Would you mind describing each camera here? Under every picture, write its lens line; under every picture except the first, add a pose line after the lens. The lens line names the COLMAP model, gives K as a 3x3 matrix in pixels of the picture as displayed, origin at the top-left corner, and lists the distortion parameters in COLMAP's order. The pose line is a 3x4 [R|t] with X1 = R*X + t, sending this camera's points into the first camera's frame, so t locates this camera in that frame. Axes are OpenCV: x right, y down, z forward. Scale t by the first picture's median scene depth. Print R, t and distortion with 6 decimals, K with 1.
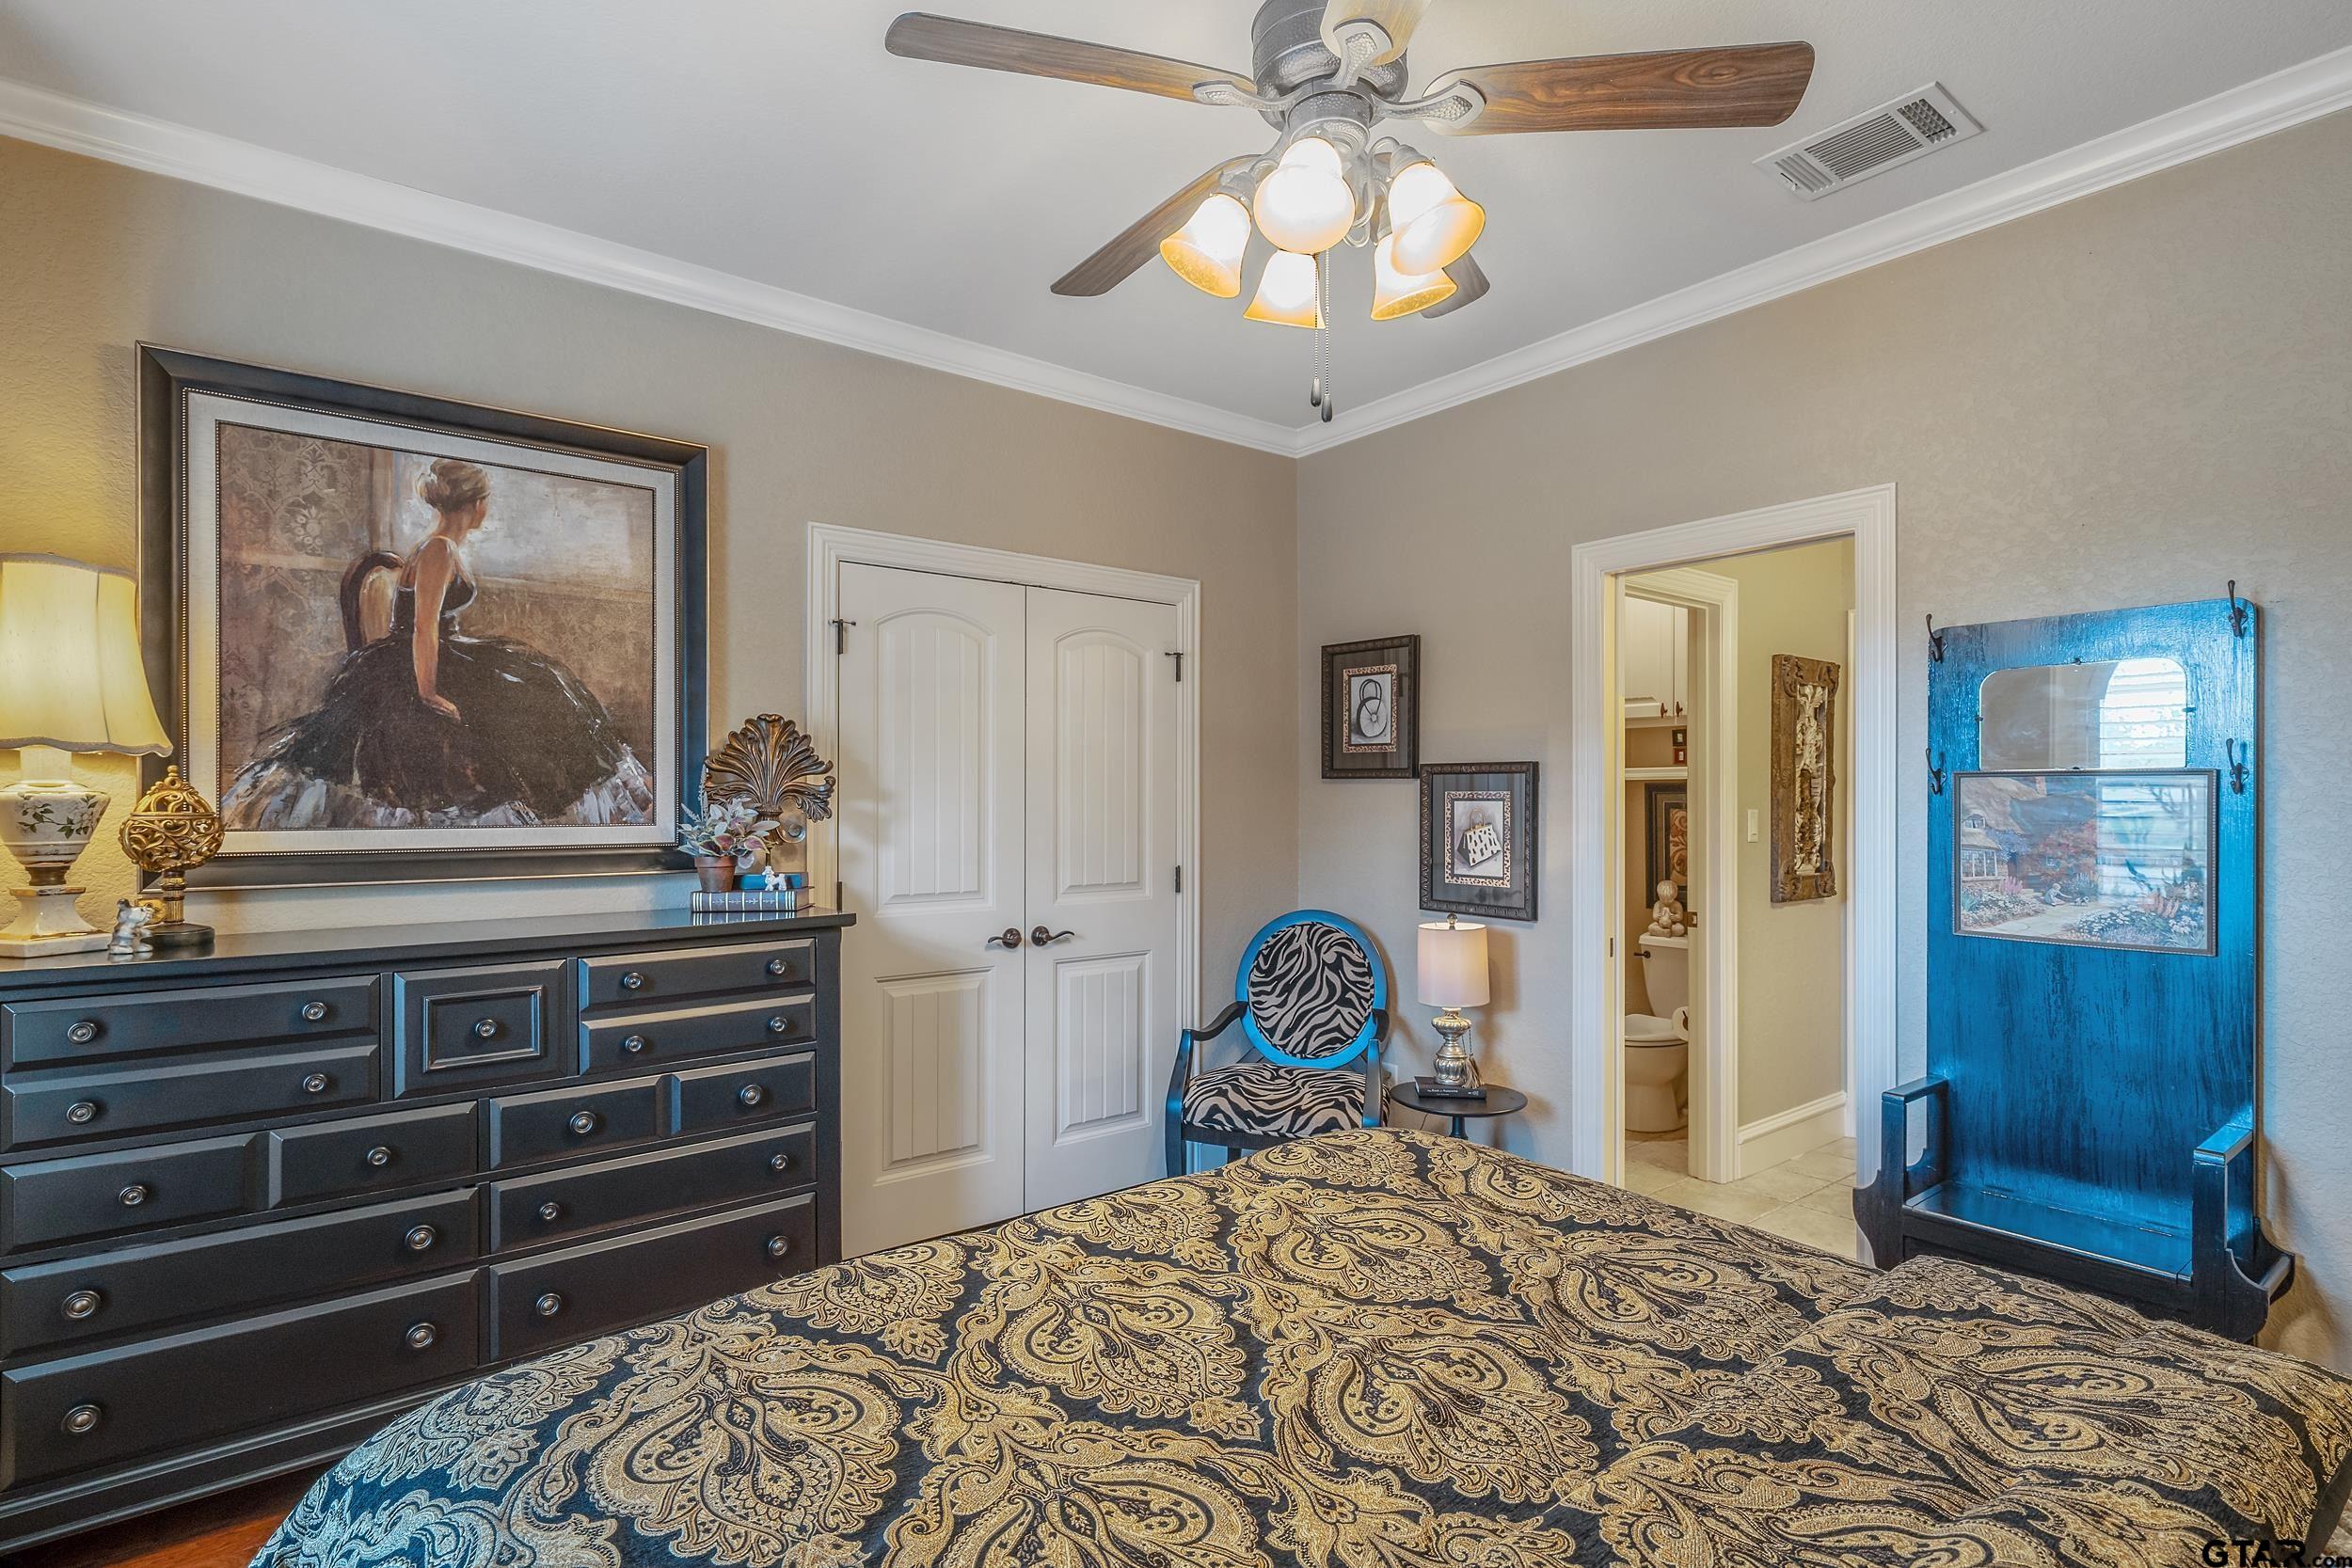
lens RADIAL K [[1113.6, 0, 1177.3], [0, 1113.6, 804.2], [0, 0, 1]] dist [0.000996, 0.000709]
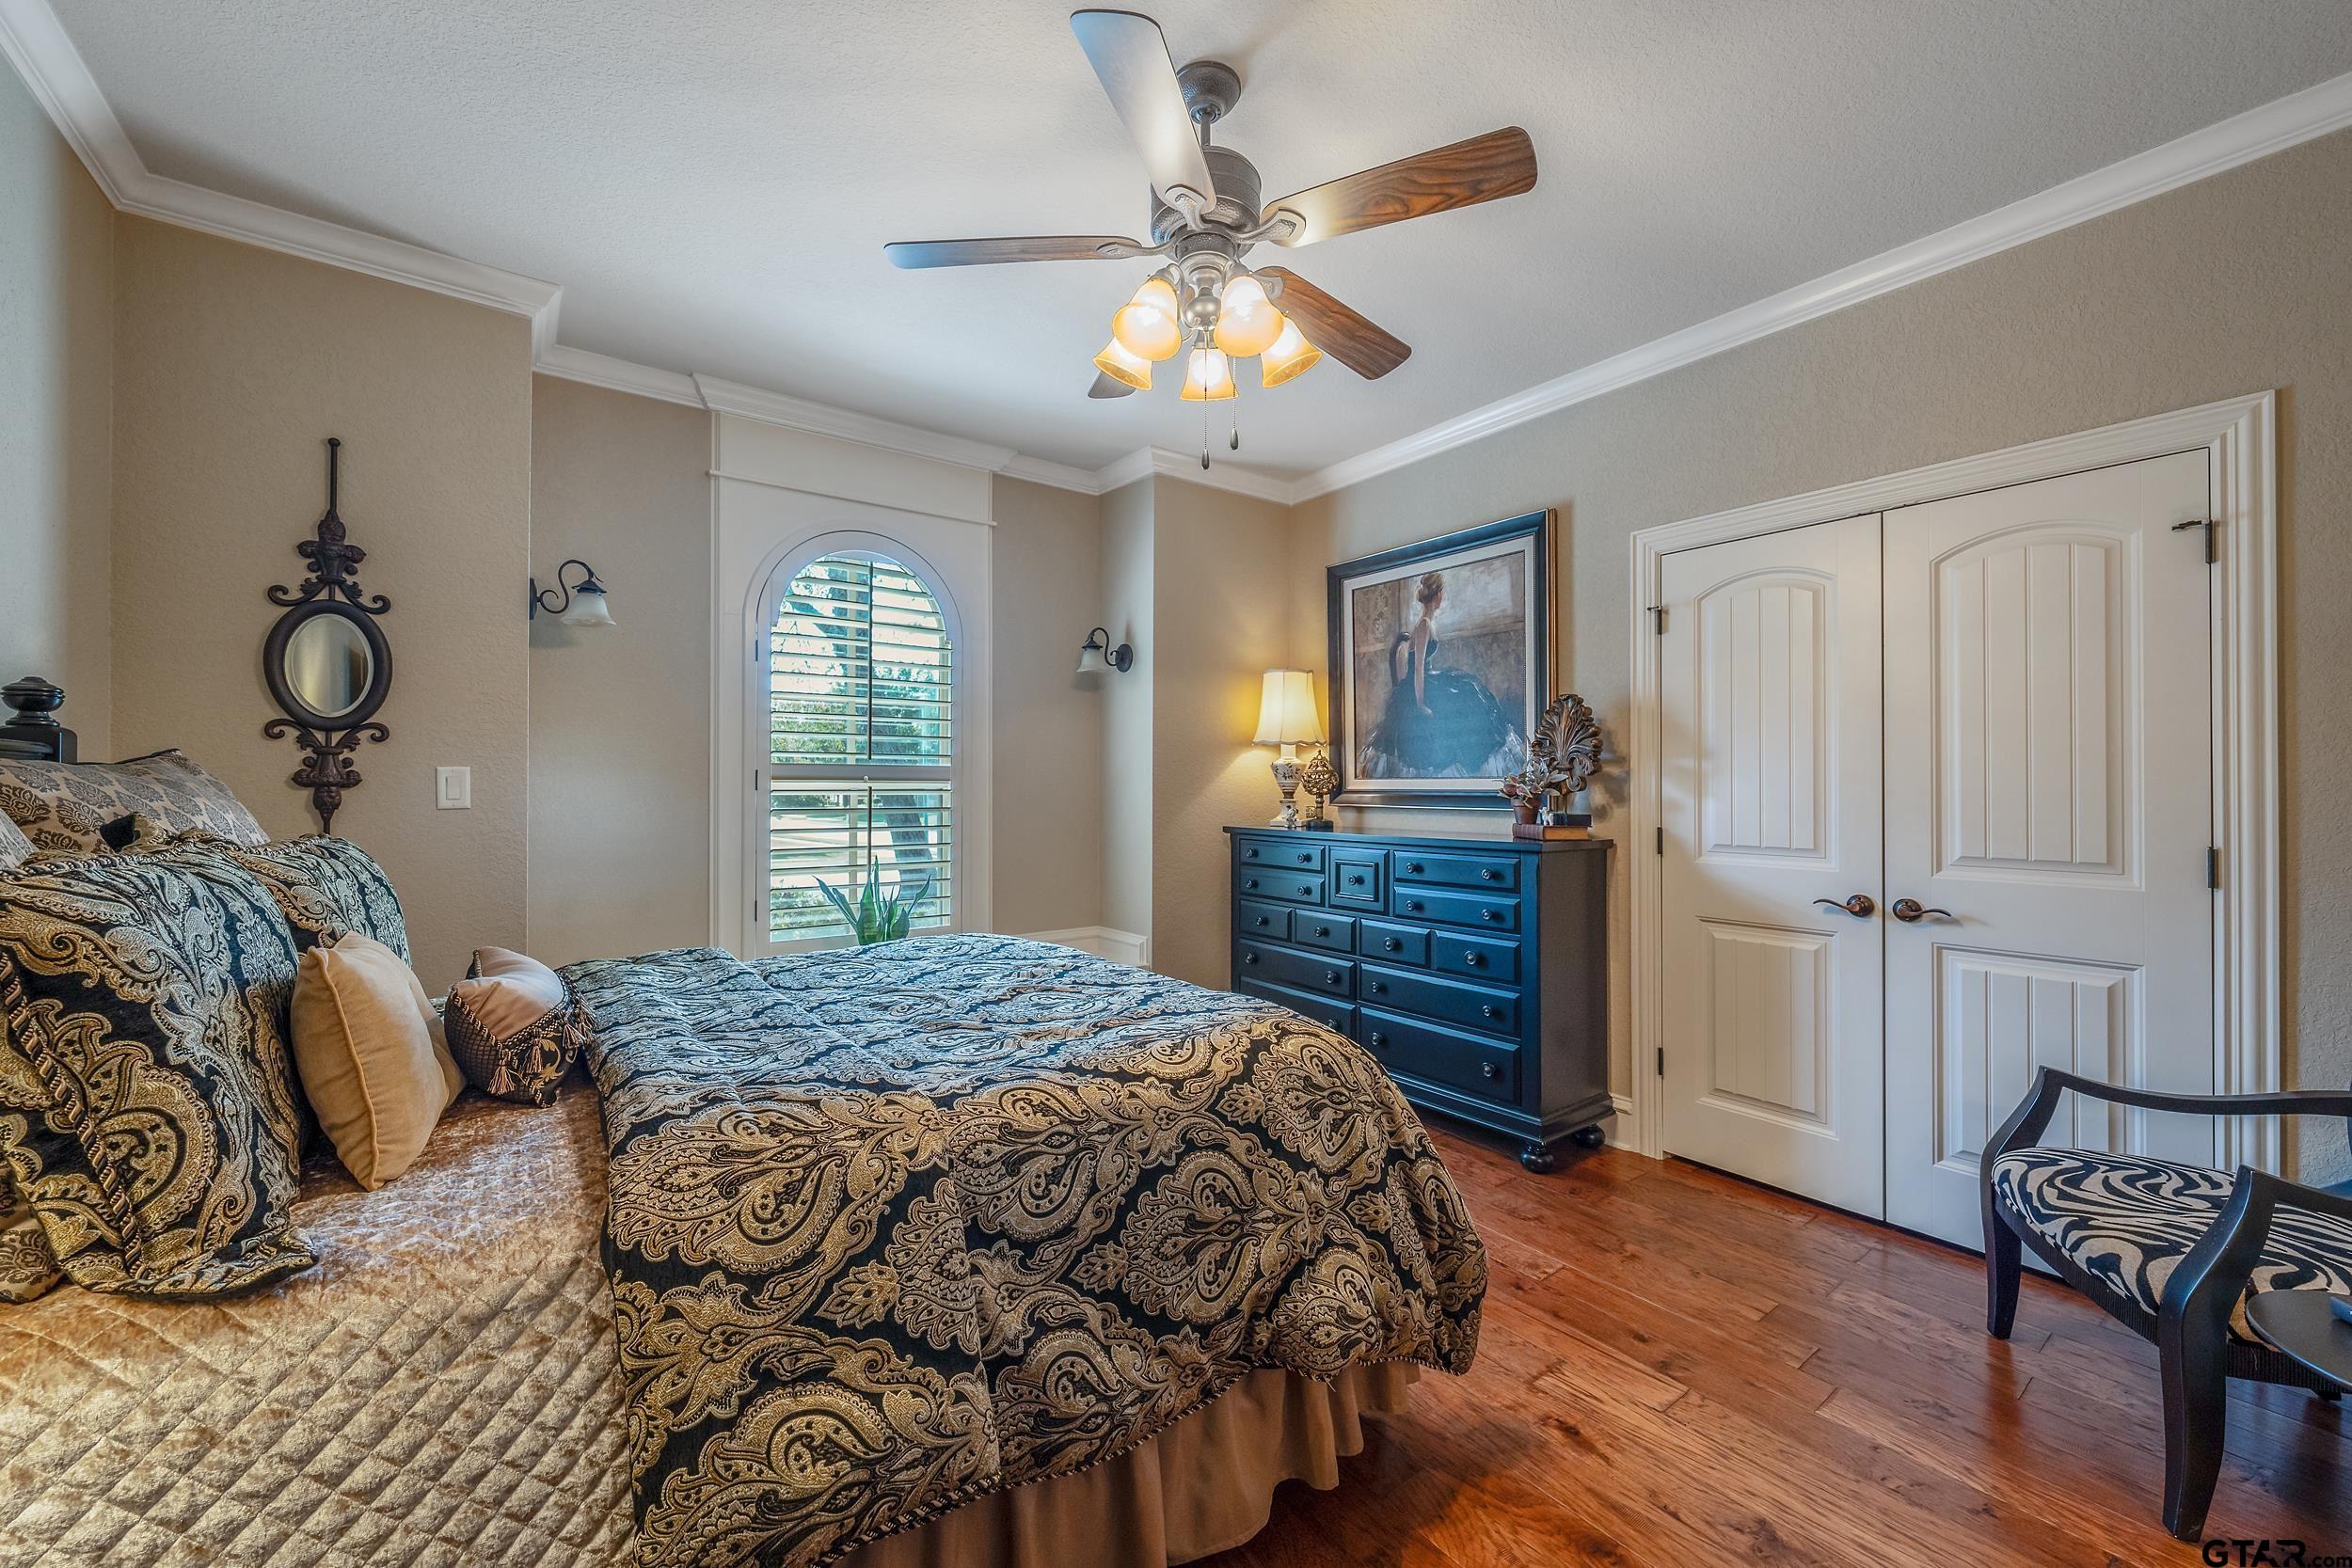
lens RADIAL K [[904.6, 0, 1187.7], [0, 904.6, 780.2], [0, 0, 1]] dist [-0.000287, -0.000046]
pose [[-0.003115, -0.002858, -0.999991, 0.702052], [-0.002004, 0.999994, -0.002852, 0.024912], [0.999993, 0.001995, -0.003121, 0.537166]]
